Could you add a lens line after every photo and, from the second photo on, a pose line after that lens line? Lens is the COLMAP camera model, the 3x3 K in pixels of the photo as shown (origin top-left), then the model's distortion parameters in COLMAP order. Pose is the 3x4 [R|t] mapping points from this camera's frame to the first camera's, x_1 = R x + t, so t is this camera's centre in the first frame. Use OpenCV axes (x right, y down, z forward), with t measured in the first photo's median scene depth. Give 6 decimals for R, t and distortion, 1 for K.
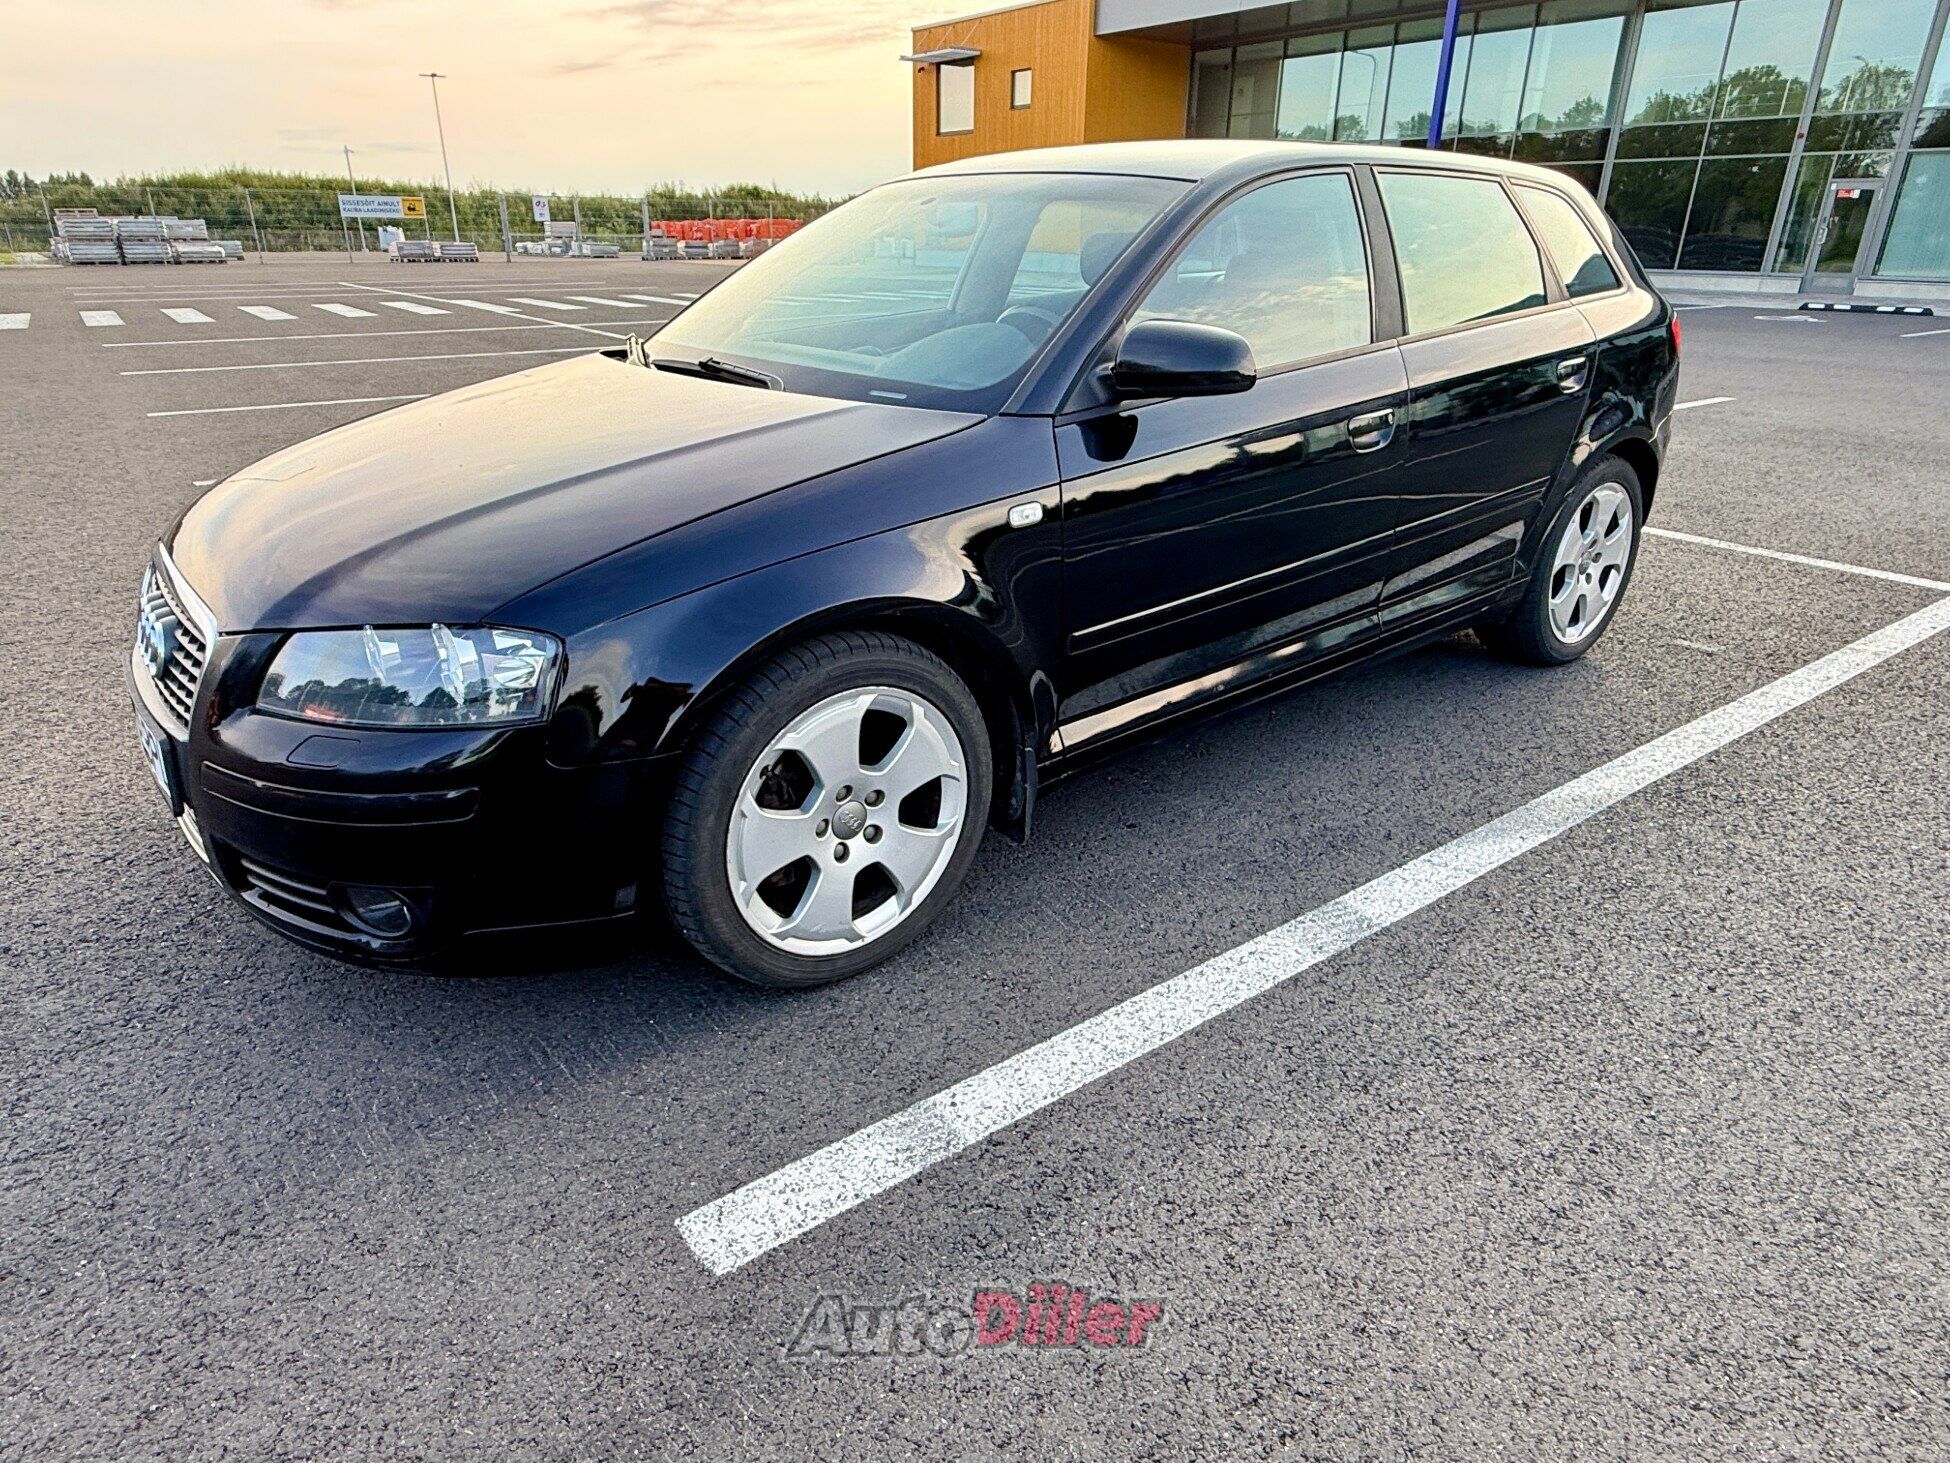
lens RADIAL K [[1182.8, 0, 984.0], [0, 1182.8, 704.8], [0, 0, 1]] dist [0.009326, 0.000498]
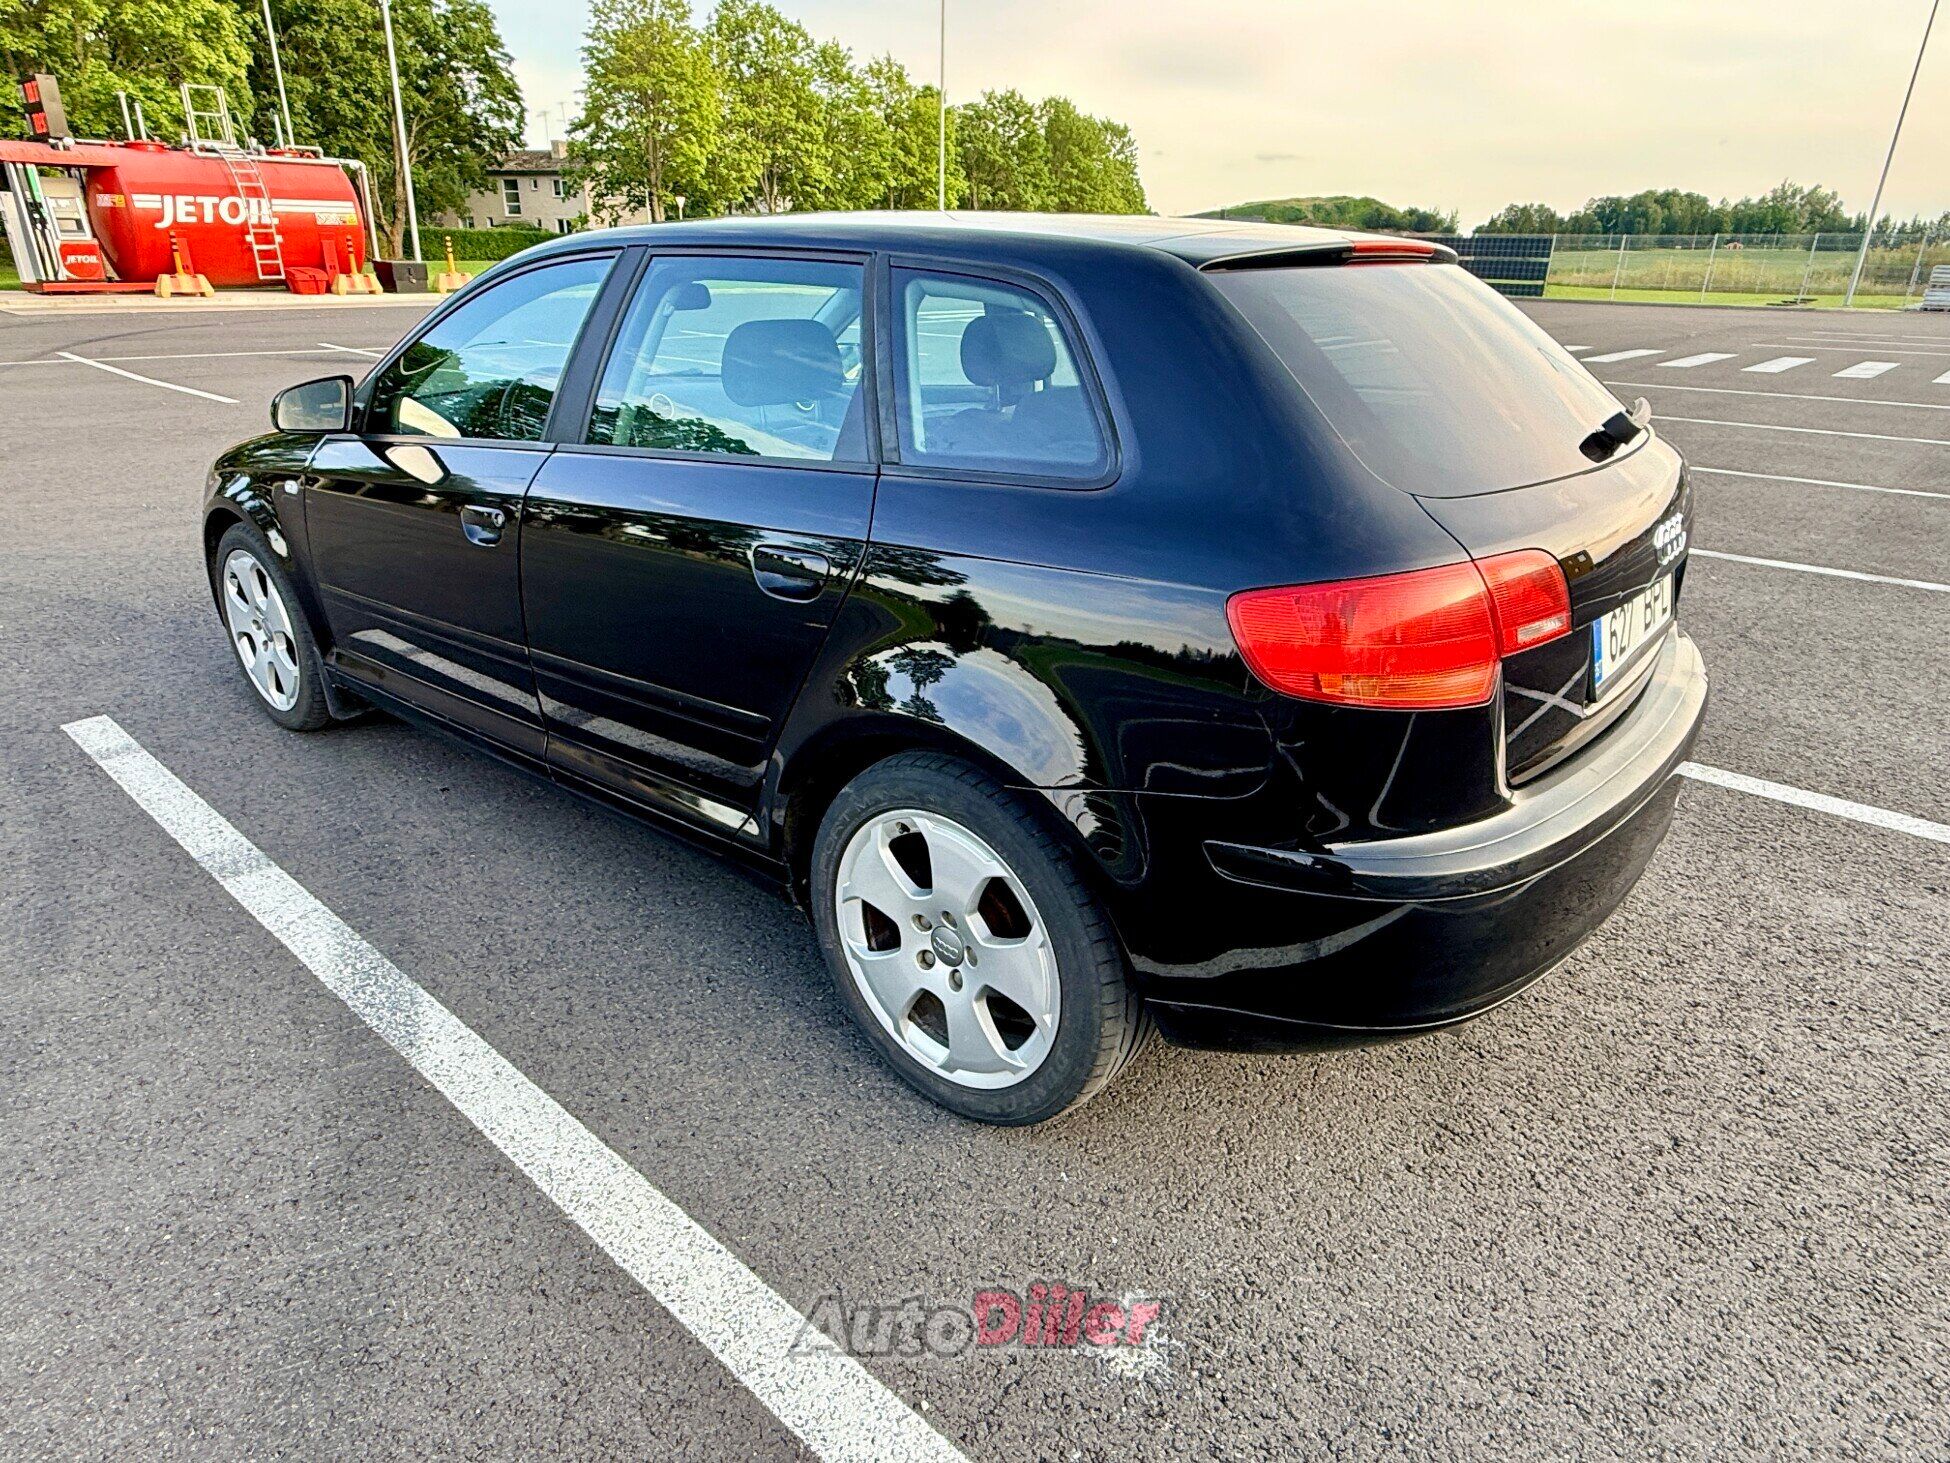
lens RADIAL K [[1182.8, 0, 984.0], [0, 1182.8, 704.8], [0, 0, 1]] dist [0.009326, 0.000498]
pose [[0.184864, 0.348111, -0.919045, 1.236957], [-0.366826, 0.892018, 0.264088, -0.485639], [0.911737, 0.288310, 0.292598, 1.009994]]
